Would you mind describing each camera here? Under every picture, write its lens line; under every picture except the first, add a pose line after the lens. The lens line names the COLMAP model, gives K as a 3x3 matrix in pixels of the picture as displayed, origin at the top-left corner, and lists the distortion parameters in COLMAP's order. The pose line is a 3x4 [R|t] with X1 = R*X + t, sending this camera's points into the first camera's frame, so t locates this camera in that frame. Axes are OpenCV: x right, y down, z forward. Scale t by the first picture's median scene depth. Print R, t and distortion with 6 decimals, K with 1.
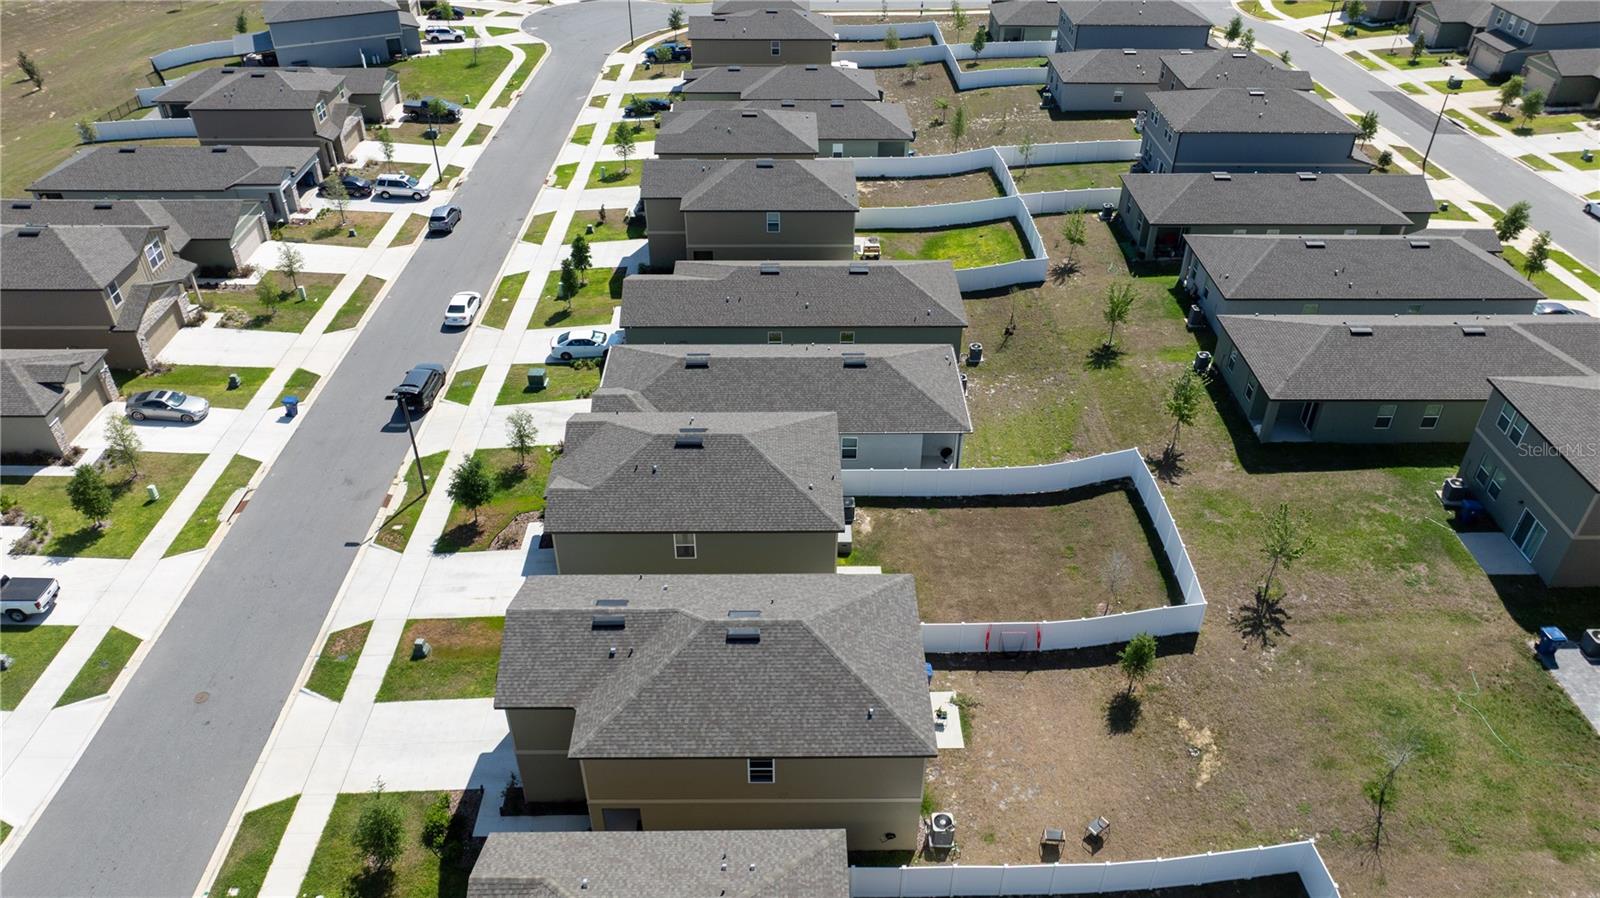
lens RADIAL K [[1124.3, 0, 803.5], [0, 1124.3, 454.9], [0, 0, 1]] dist [-0.040468, 0.040896]
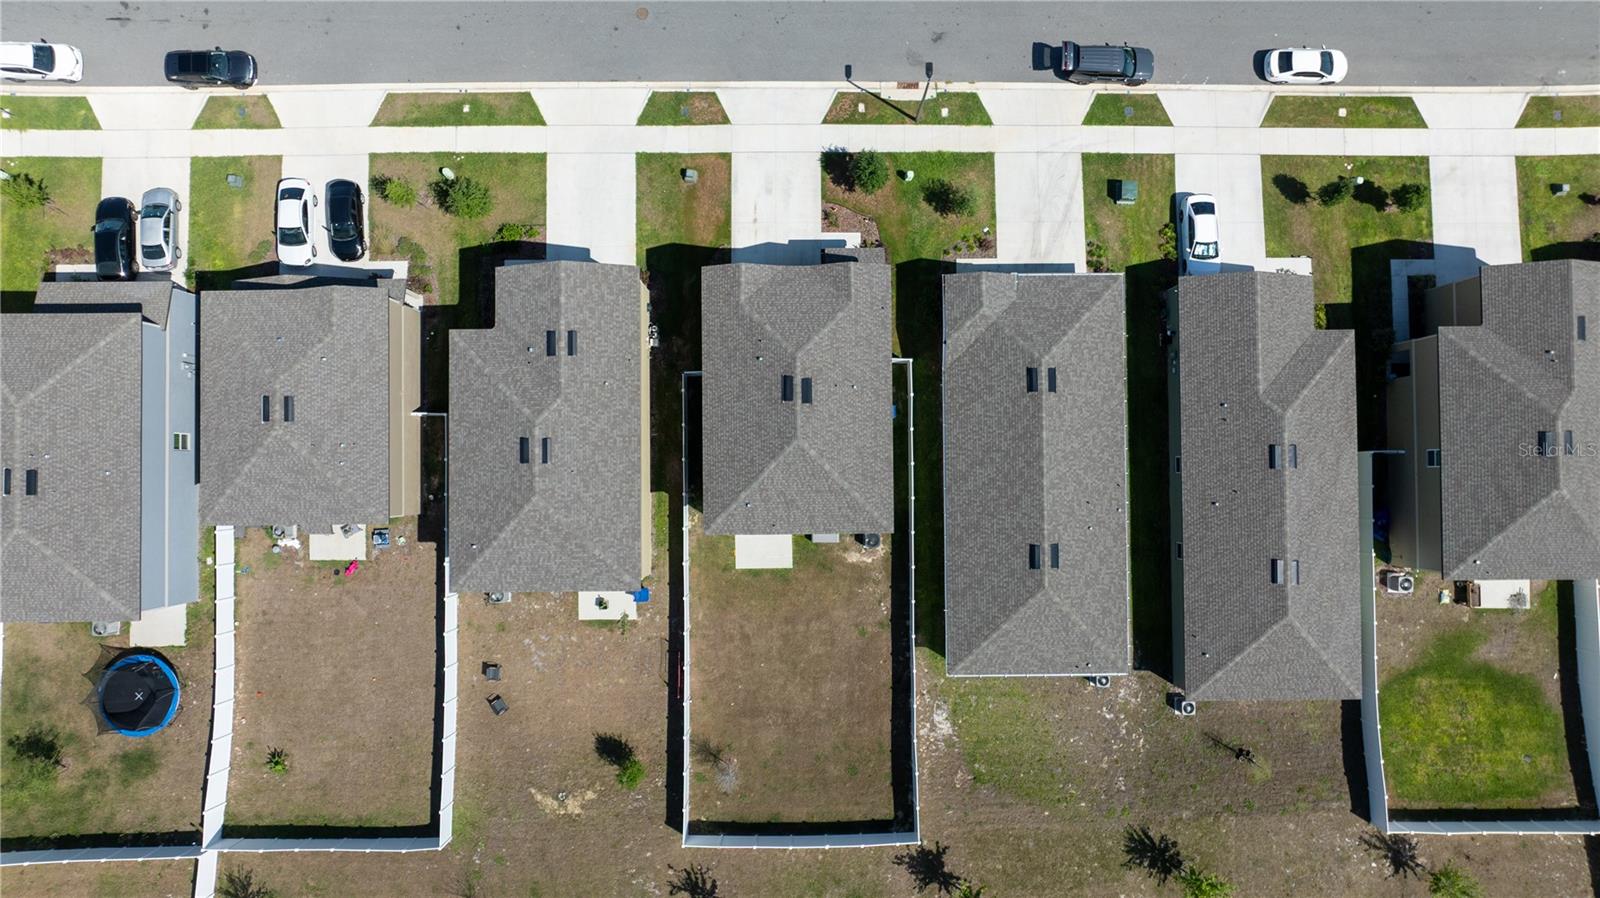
lens RADIAL K [[1124.3, 0, 803.1], [0, 1124.3, 445.0], [0, 0, 1]] dist [-0.040468, 0.040896]
pose [[-0.005184, 0.999452, -0.032699, -0.014354], [-0.587069, 0.023430, 0.809198, -0.788934], [0.809520, 0.023392, 0.586626, 0.371706]]
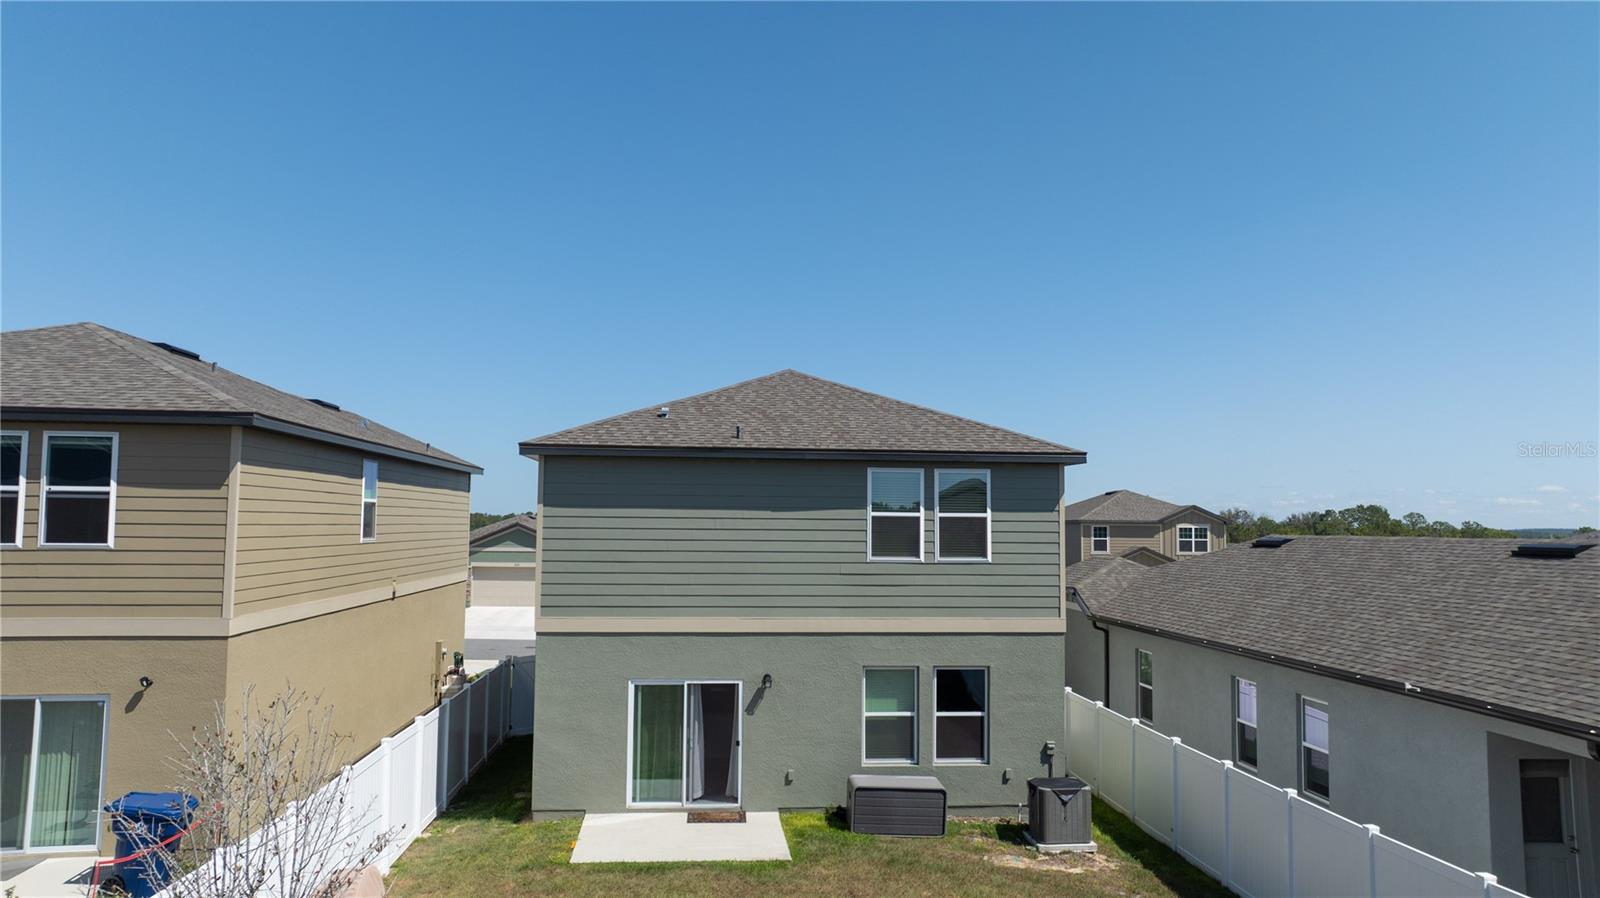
lens RADIAL K [[1124.3, 0, 804.3], [0, 1124.3, 441.6], [0, 0, 1]] dist [-0.040468, 0.040896]
pose [[0.075526, -0.077834, -0.994101, 0.356218], [-0.594362, 0.796973, -0.107556, 0.044470], [0.800644, 0.598979, 0.013931, 0.939872]]
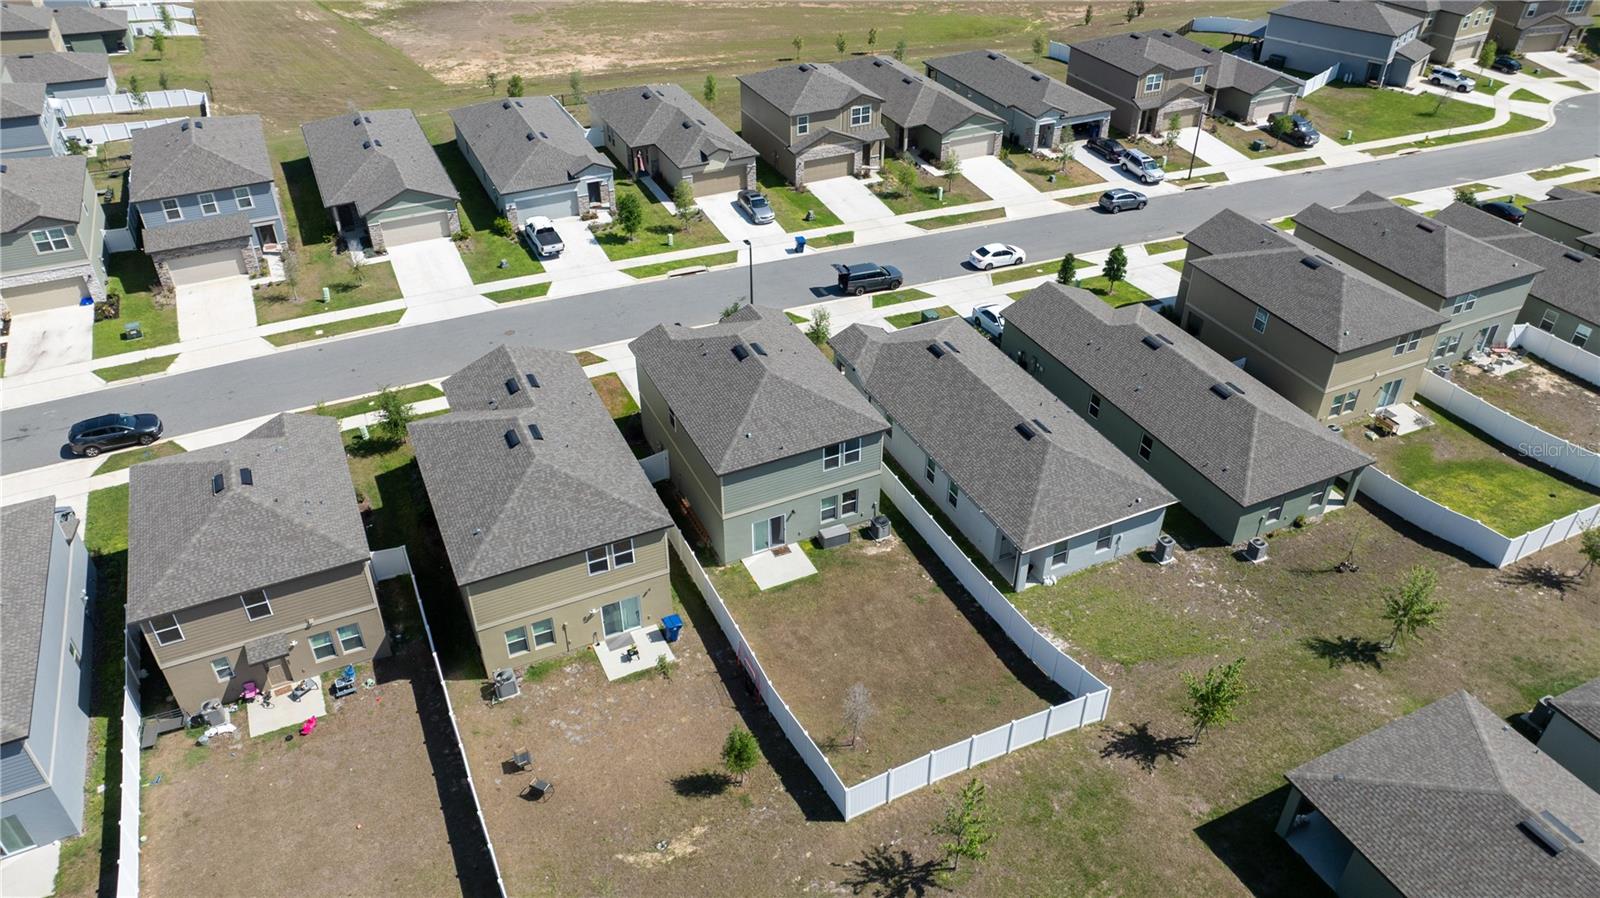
lens RADIAL K [[1124.3, 0, 802.7], [0, 1124.3, 449.2], [0, 0, 1]] dist [-0.040468, 0.040896]
pose [[0.416124, 0.528885, -0.739677, 0.741246], [-0.536250, 0.799675, 0.270104, -0.248435], [0.734354, 0.284255, 0.616378, 0.350313]]
